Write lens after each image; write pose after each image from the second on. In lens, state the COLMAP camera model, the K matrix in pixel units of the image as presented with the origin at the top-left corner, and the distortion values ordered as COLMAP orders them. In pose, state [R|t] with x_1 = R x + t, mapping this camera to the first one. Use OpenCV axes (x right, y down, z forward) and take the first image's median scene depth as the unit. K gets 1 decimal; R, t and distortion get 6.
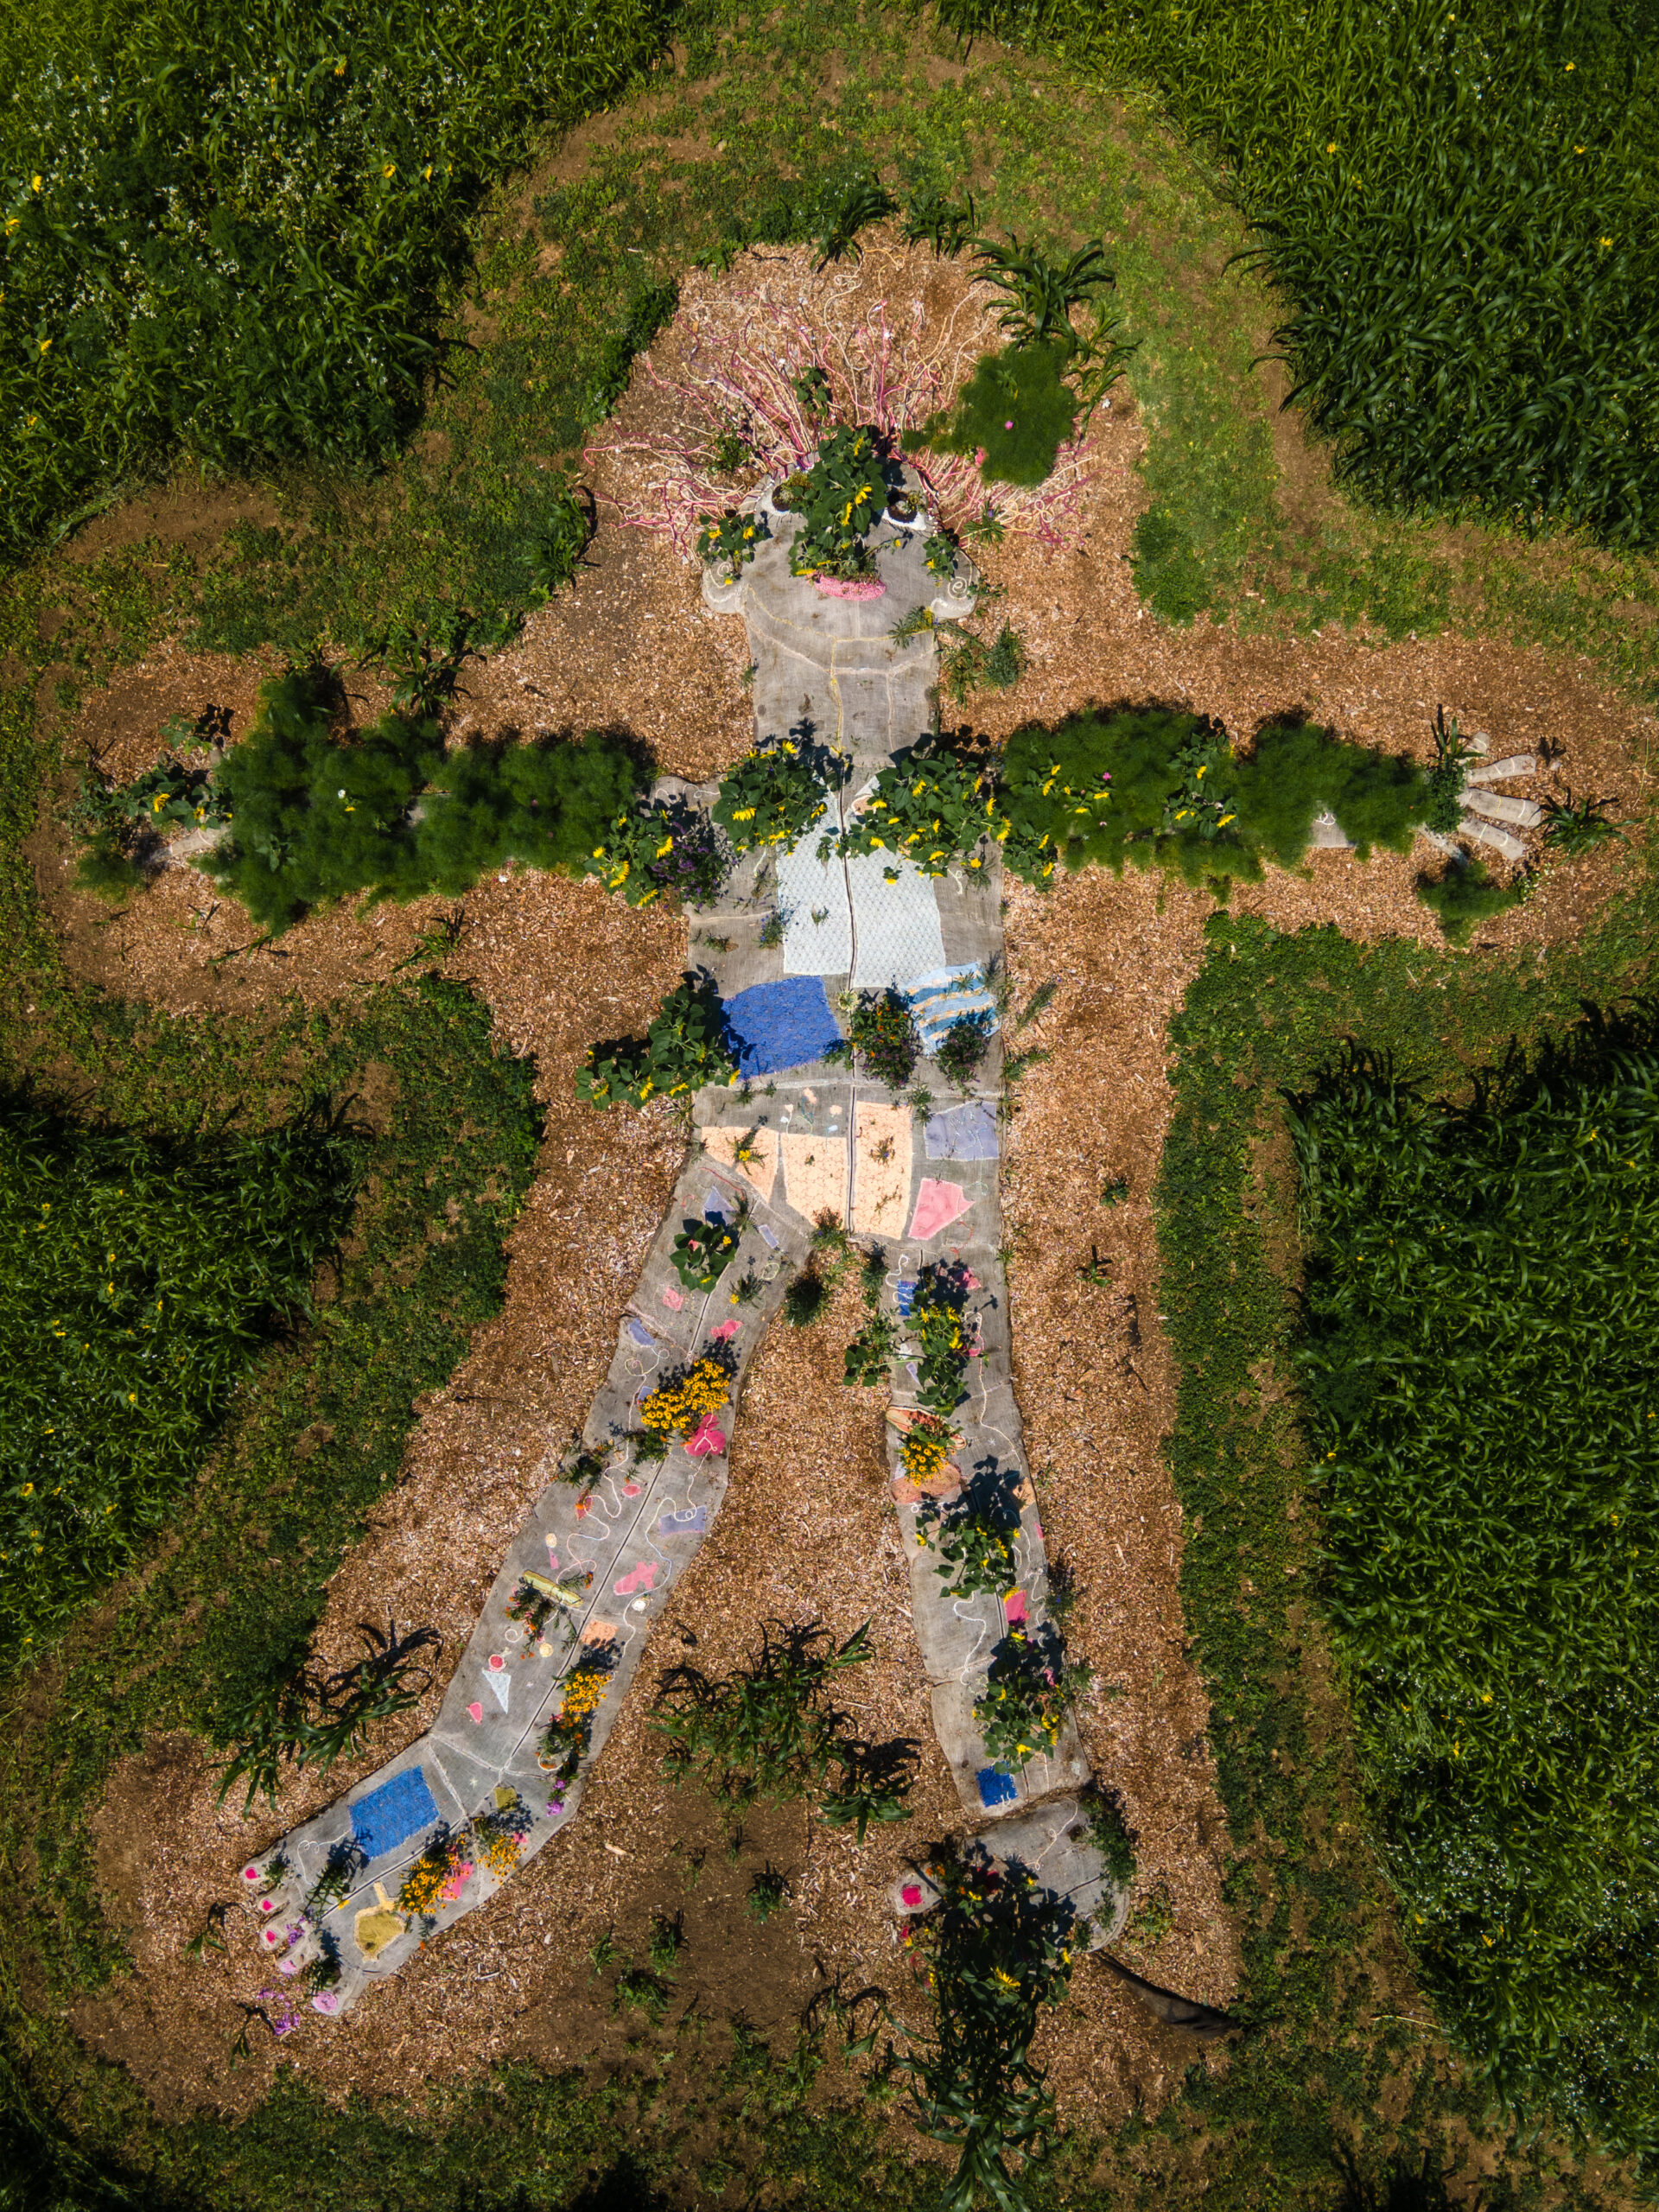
lens RADIAL K [[1597.7, 0, 833.6], [0, 1597.7, 1100.5], [0, 0, 1]] dist [0.035184, -0.002308]
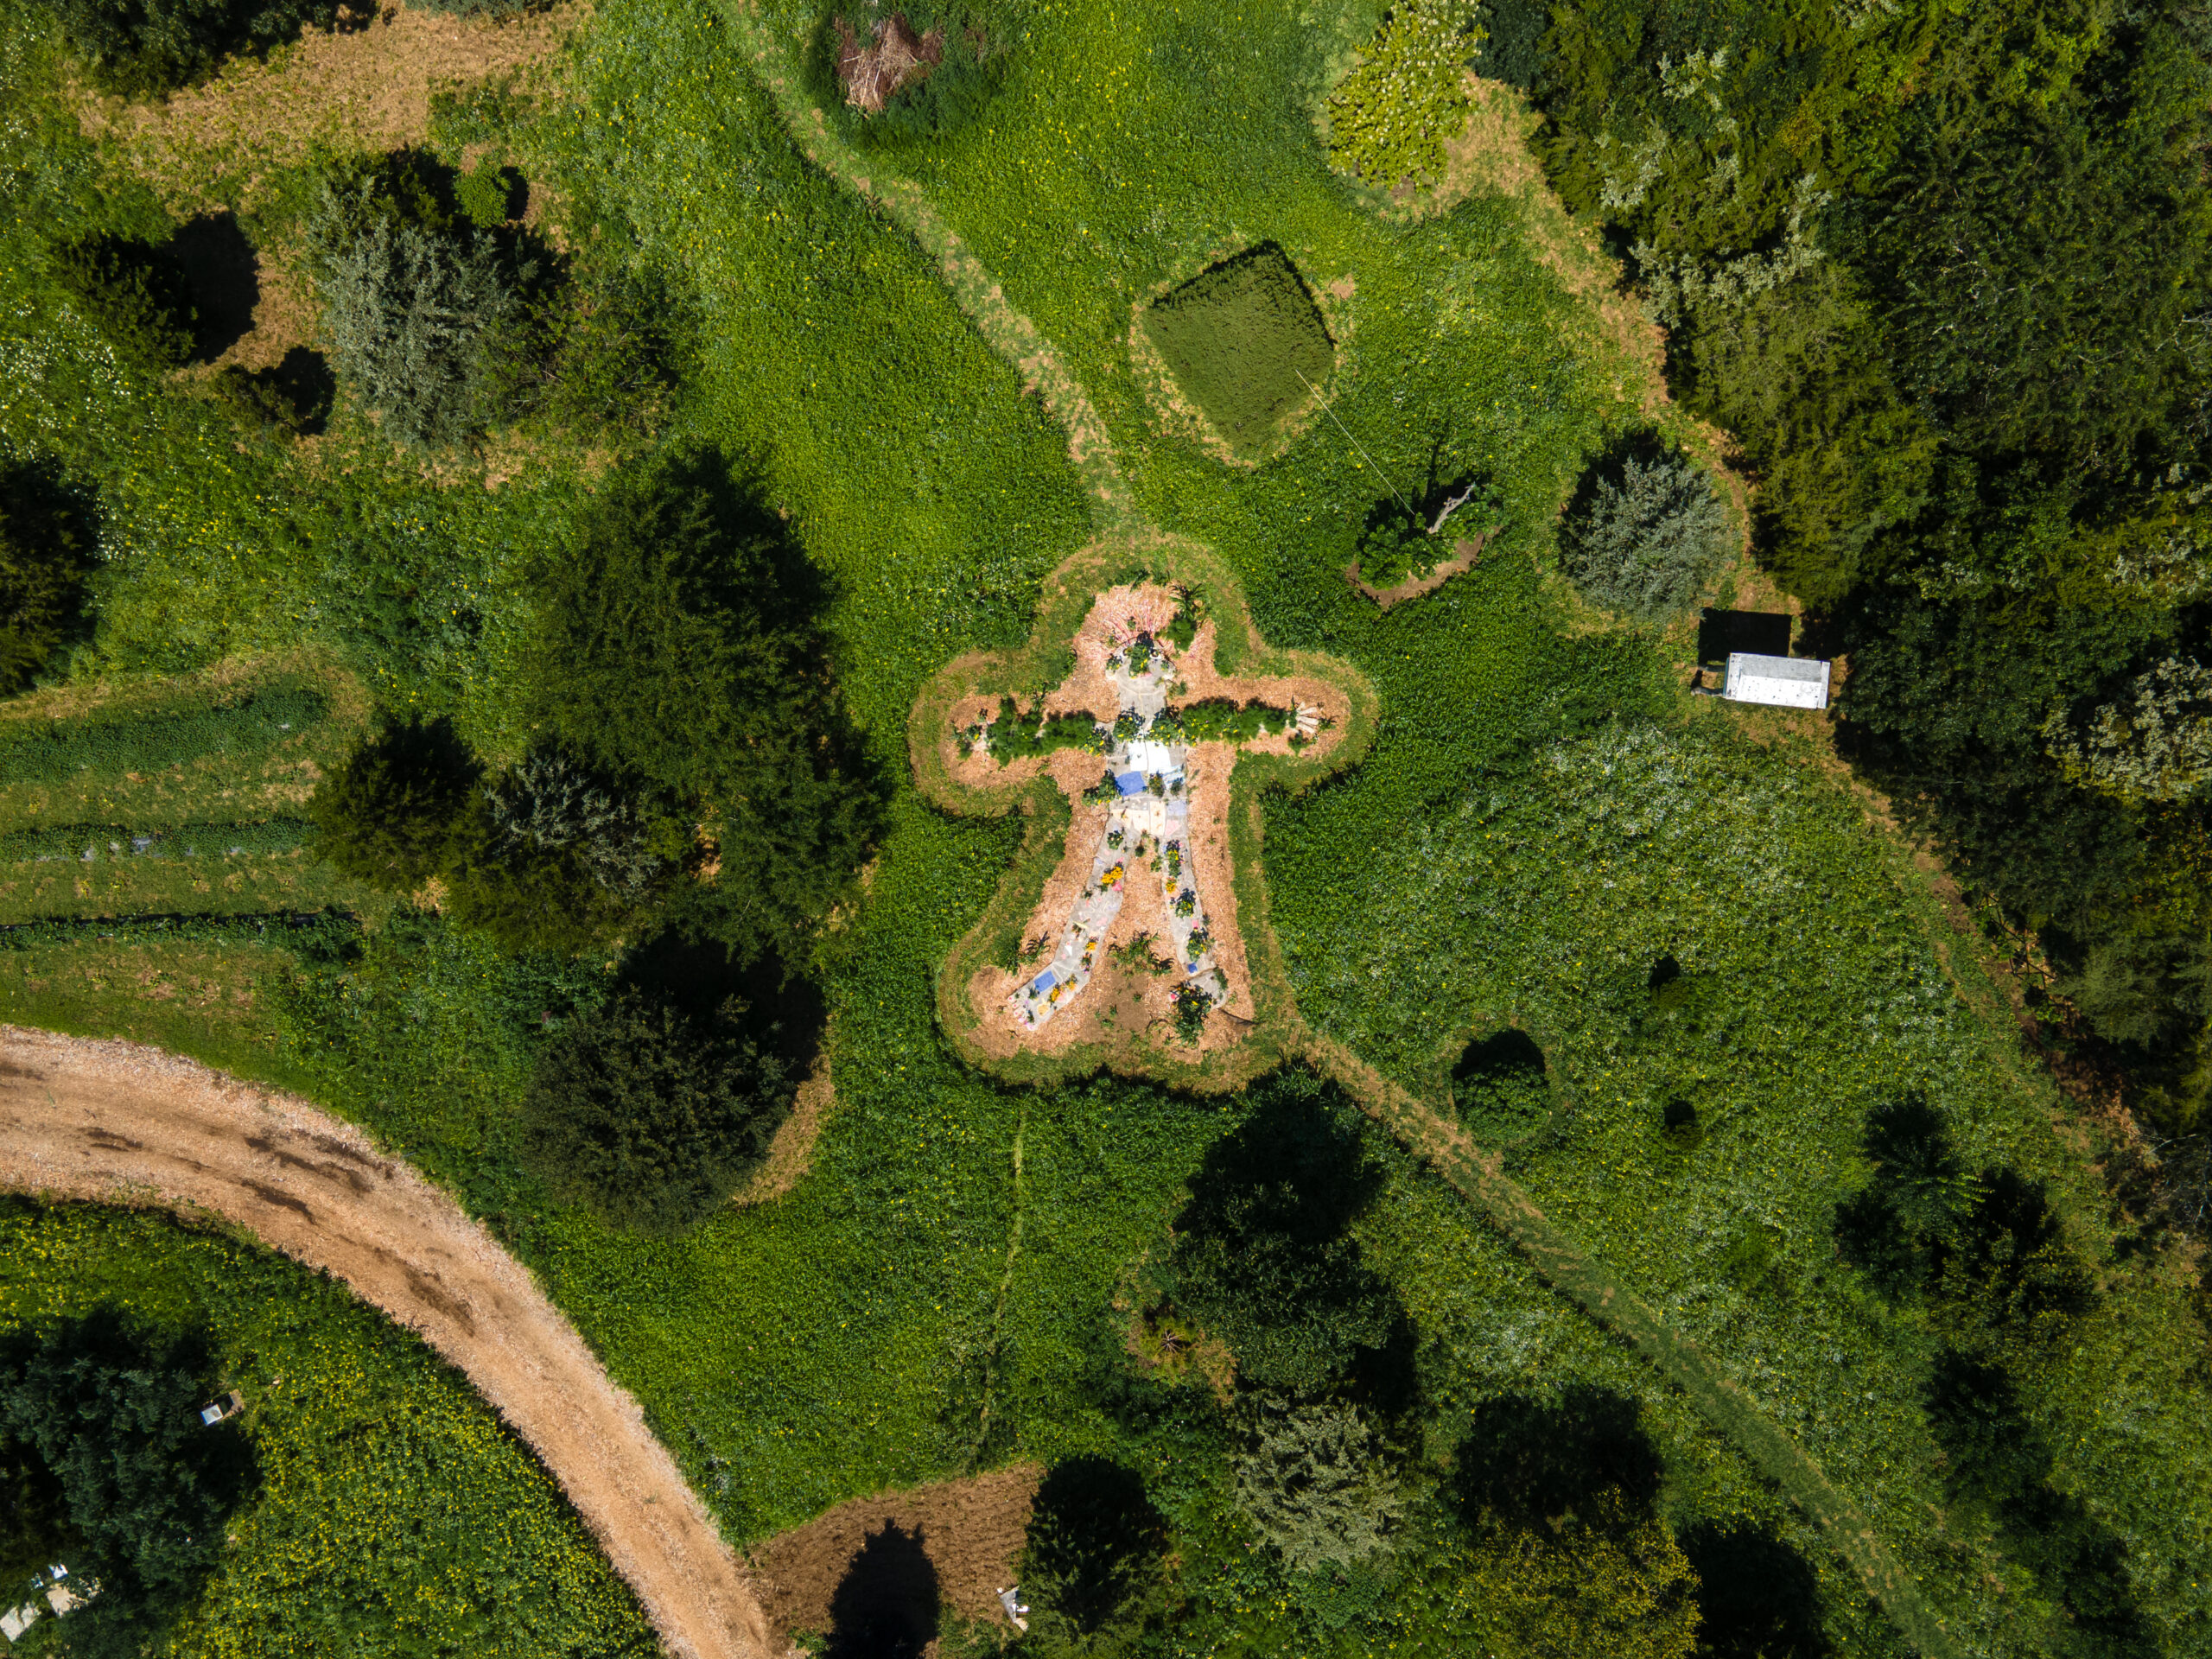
lens RADIAL K [[1597.7, 0, 1110.2], [0, 1597.7, 823.3], [0, 0, 1]] dist [0.035184, -0.002308]
pose [[0.998911, -0.046527, -0.003543, -0.074091], [0.046598, 0.998632, 0.023742, -0.044483], [0.002433, -0.023881, 0.999712, -2.987135]]
